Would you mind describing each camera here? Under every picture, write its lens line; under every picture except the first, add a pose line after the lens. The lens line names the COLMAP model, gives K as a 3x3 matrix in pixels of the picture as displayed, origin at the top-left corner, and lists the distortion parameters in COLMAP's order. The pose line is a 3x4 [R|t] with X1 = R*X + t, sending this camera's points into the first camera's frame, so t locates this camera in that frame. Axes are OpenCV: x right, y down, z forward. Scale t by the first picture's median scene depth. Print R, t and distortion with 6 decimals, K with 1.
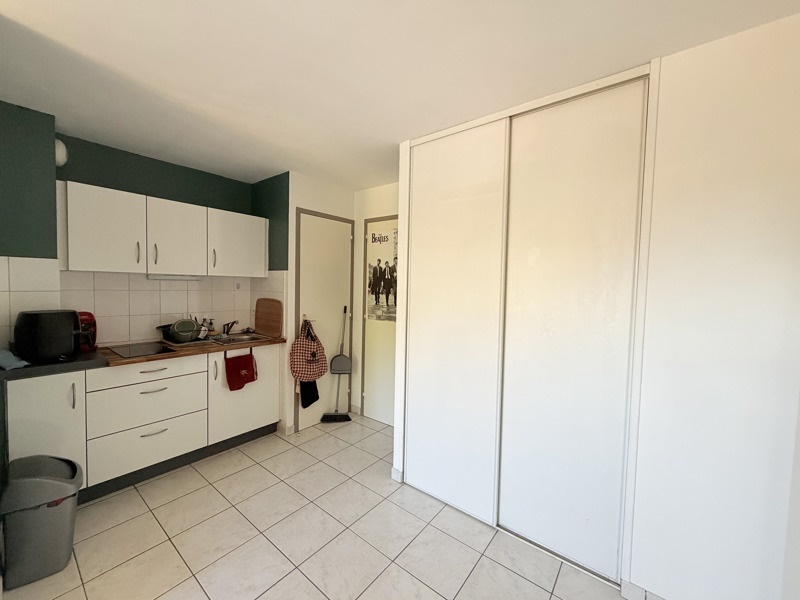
lens RADIAL K [[318.7, 0, 399.6], [0, 318.7, 299.4], [0, 0, 1]] dist [-0.000528, -0.000007]
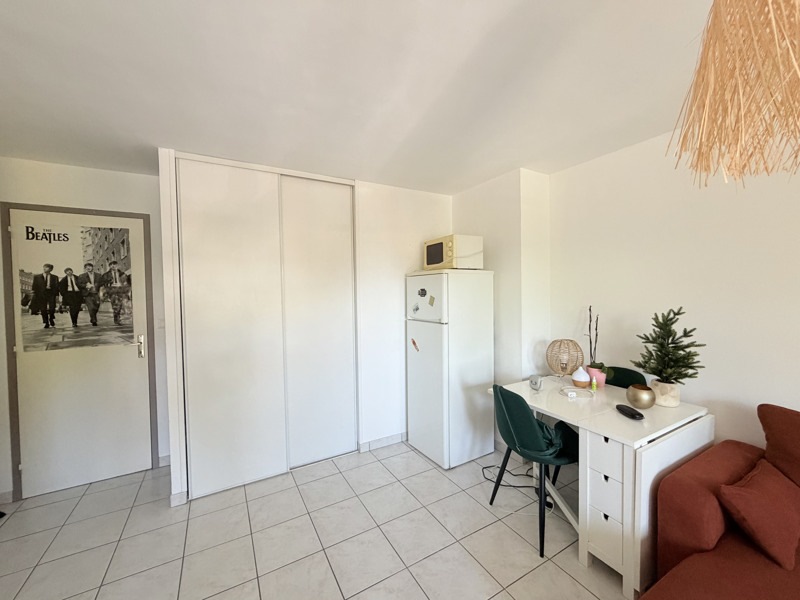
lens RADIAL K [[318.7, 0, 396.2], [0, 318.7, 301.0], [0, 0, 1]] dist [-0.000528, -0.000007]
pose [[0.381215, -0.058290, 0.922647, -0.436002], [0.065757, 0.997192, 0.035830, -0.019058], [-0.922145, 0.047011, 0.383977, 0.012036]]
